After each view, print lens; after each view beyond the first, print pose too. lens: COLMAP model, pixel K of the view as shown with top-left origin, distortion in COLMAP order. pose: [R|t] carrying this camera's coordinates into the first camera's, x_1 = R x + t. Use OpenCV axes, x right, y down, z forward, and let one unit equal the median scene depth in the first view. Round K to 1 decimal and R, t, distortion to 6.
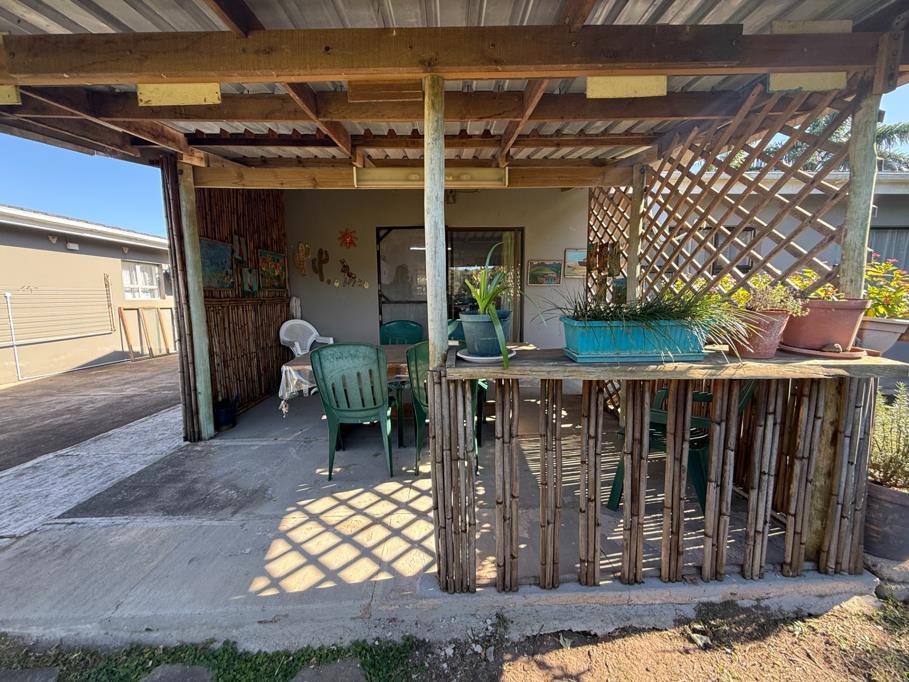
lens RADIAL K [[362.4, 0, 453.2], [0, 362.4, 341.5], [0, 0, 1]] dist [0.000854, 0.000181]
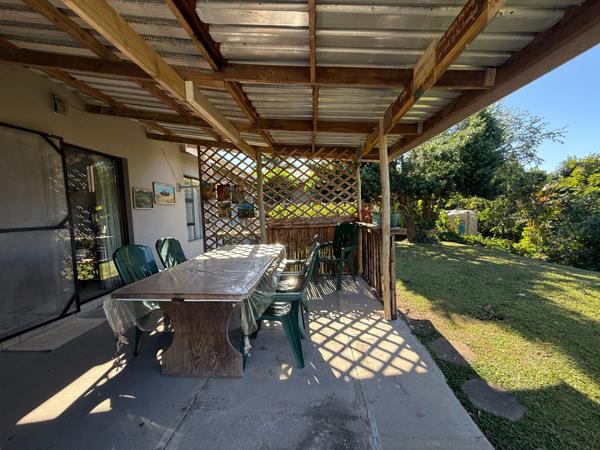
lens RADIAL K [[239.2, 0, 299.1], [0, 239.2, 225.4], [0, 0, 1]] dist [0.000854, 0.000181]
pose [[0.092872, -0.056776, 0.994058, -0.925617], [0.158624, 0.986466, 0.041522, -0.089199], [-0.982961, 0.153825, 0.100621, 0.736304]]
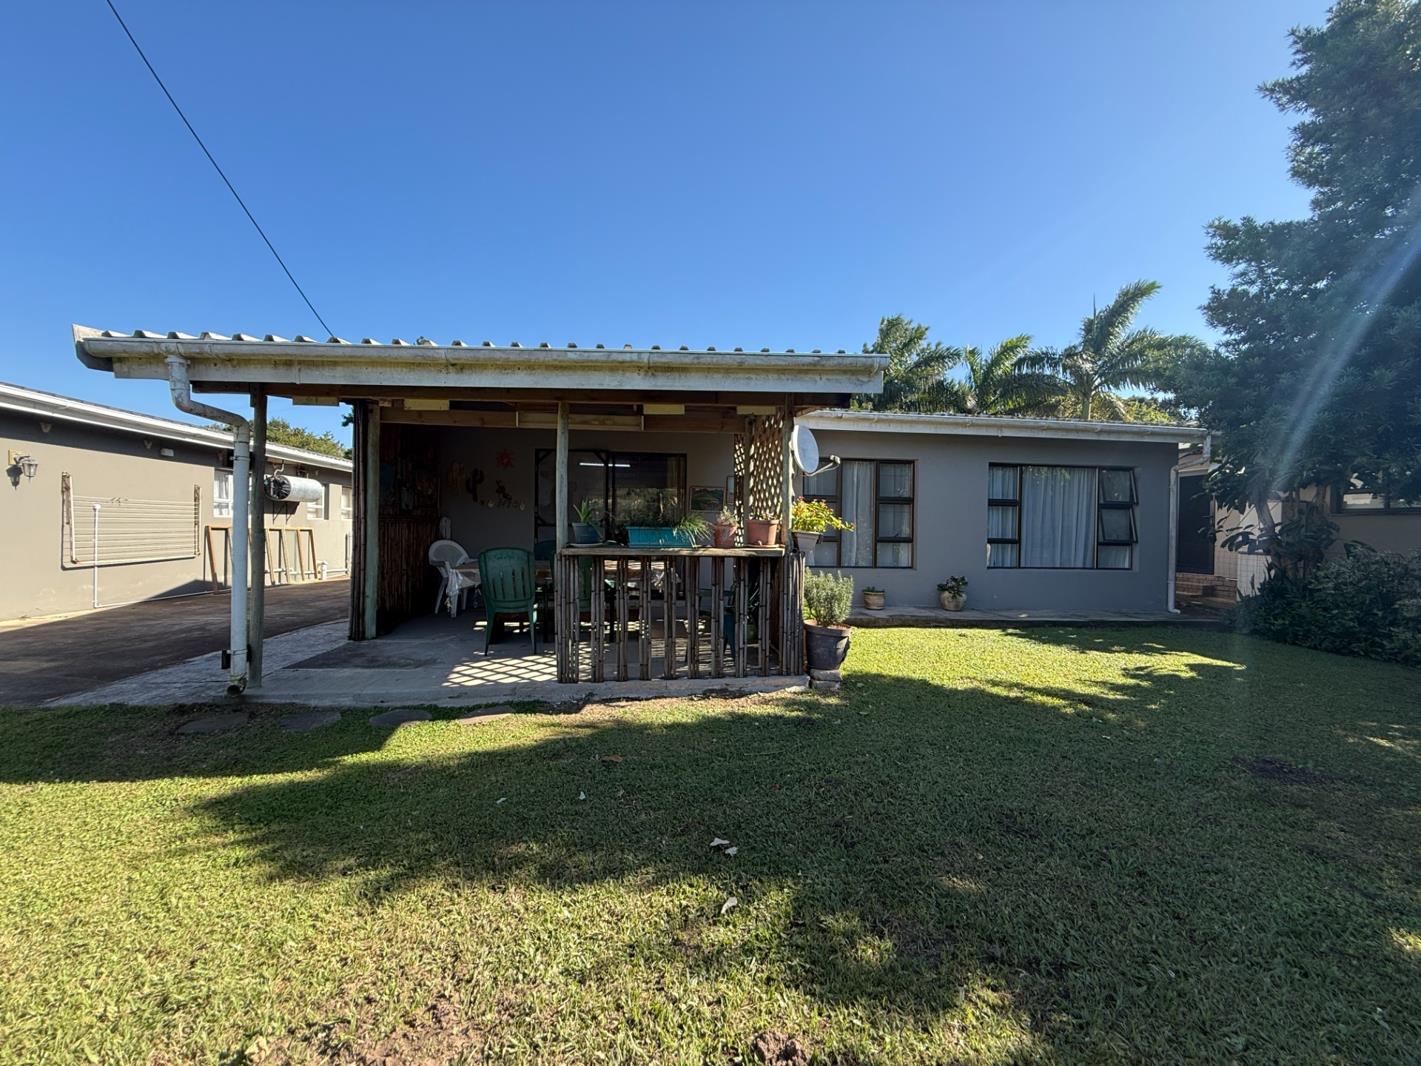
lens RADIAL K [[566.6, 0, 708.5], [0, 566.6, 533.8], [0, 0, 1]] dist [0.000854, 0.000181]
pose [[0.995974, 0.021855, 0.086941, 0.218750], [-0.011804, 0.993356, -0.114478, 0.145201], [-0.088865, 0.112991, 0.989614, -0.924837]]
